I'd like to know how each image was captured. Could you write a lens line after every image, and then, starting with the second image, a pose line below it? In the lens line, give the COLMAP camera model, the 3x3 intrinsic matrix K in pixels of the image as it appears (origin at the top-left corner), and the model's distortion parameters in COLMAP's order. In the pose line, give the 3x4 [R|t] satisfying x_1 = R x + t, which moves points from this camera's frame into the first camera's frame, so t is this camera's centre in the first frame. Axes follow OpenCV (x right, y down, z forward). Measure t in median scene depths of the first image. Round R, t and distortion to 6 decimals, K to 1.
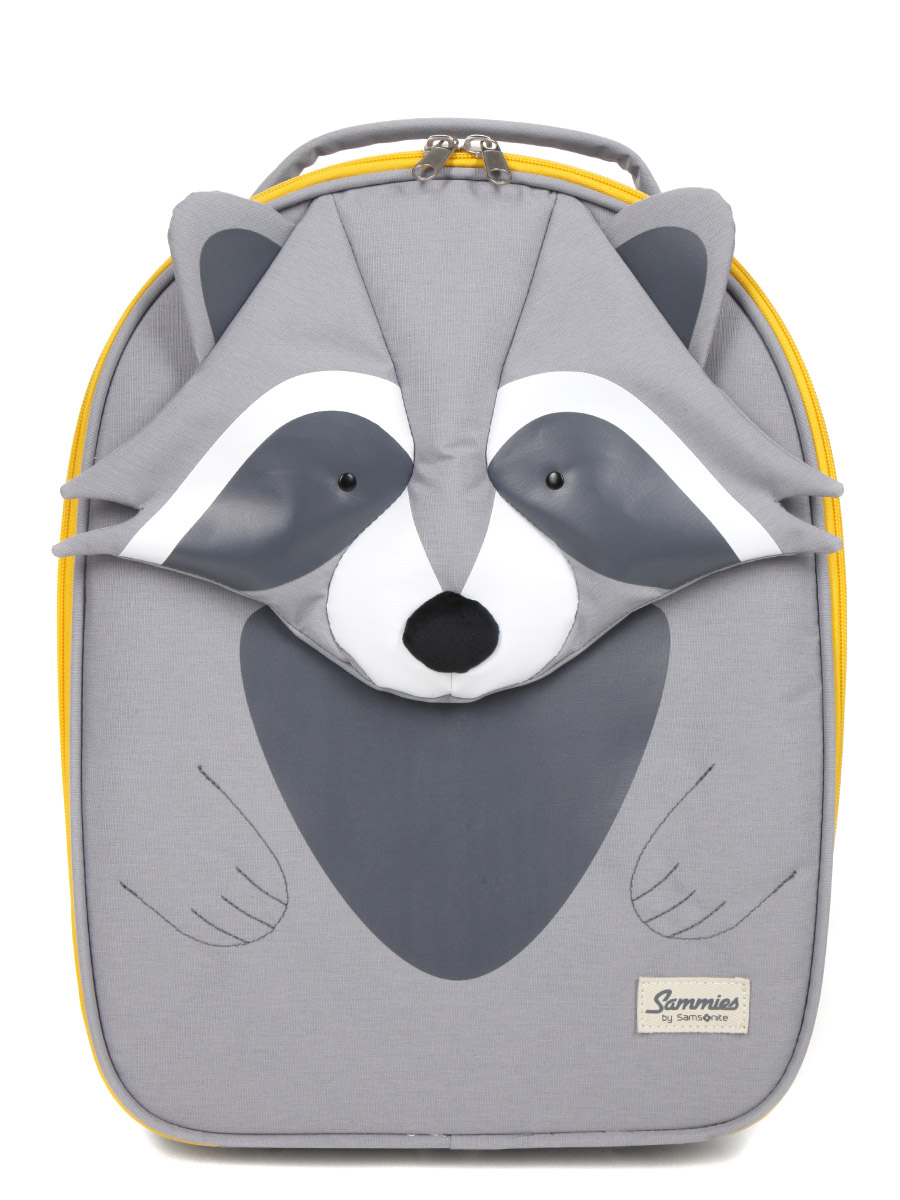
lens RADIAL K [[1515.2, 0, 450.0], [0, 1515.2, 600.0], [0, 0, 1]] dist [0.016351, -0.040170]
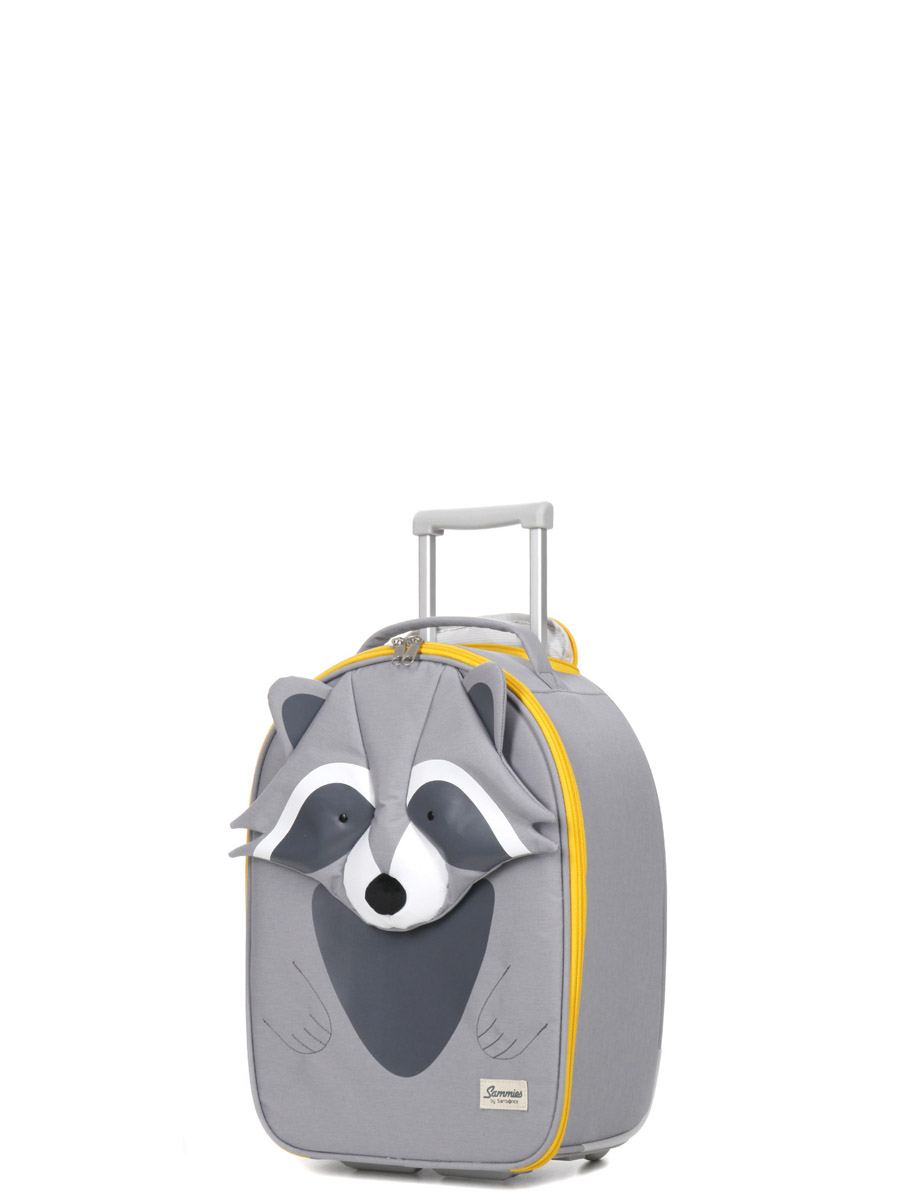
lens RADIAL K [[2359.8, 0, 450.0], [0, 2359.8, 600.0], [0, 0, 1]] dist [-0.267551, 0.155397]
pose [[0.834591, -0.066194, -0.546878, 1.715443], [-0.005600, 0.991683, -0.128579, 0.033444], [0.550841, 0.110374, 0.827280, -1.475853]]
